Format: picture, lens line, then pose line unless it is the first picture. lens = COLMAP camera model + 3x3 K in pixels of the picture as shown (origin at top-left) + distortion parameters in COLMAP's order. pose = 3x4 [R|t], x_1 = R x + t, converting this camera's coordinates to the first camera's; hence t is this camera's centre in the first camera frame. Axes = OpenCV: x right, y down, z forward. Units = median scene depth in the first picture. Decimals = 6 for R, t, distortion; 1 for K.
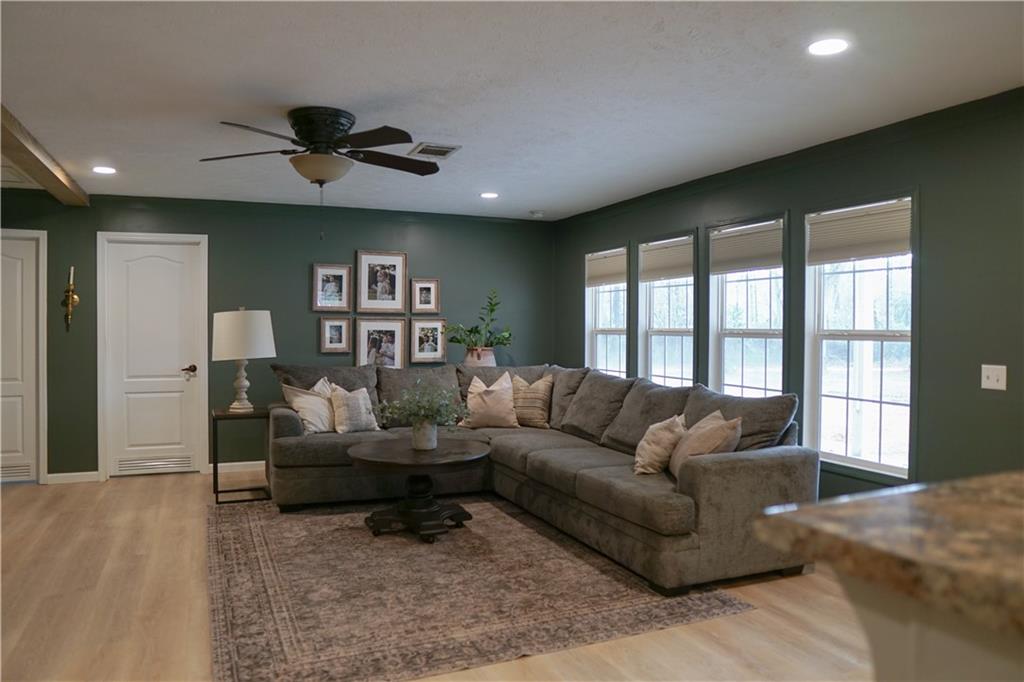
lens RADIAL K [[737.4, 0, 512.0], [0, 737.4, 341.0], [0, 0, 1]] dist [-0.128130, 0.076680]
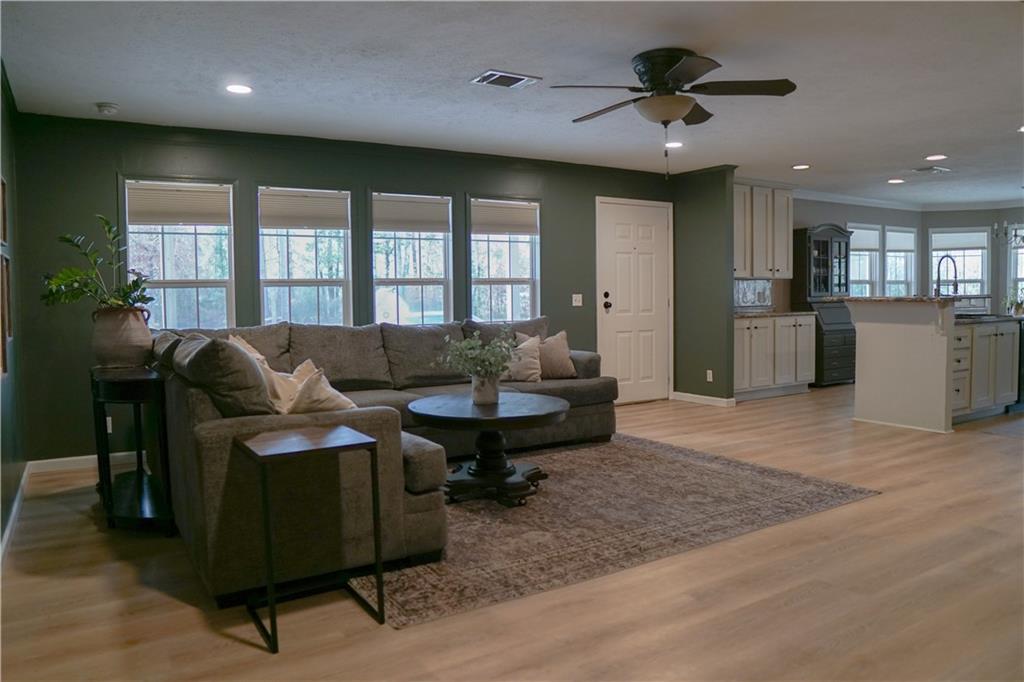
lens RADIAL K [[737.4, 0, 512.0], [0, 737.4, 341.0], [0, 0, 1]] dist [-0.128130, 0.076680]
pose [[-0.170266, -0.059335, 0.983610, -1.156342], [0.040831, 0.996903, 0.067204, 0.015003], [-0.984552, 0.051605, -0.167316, 1.287918]]
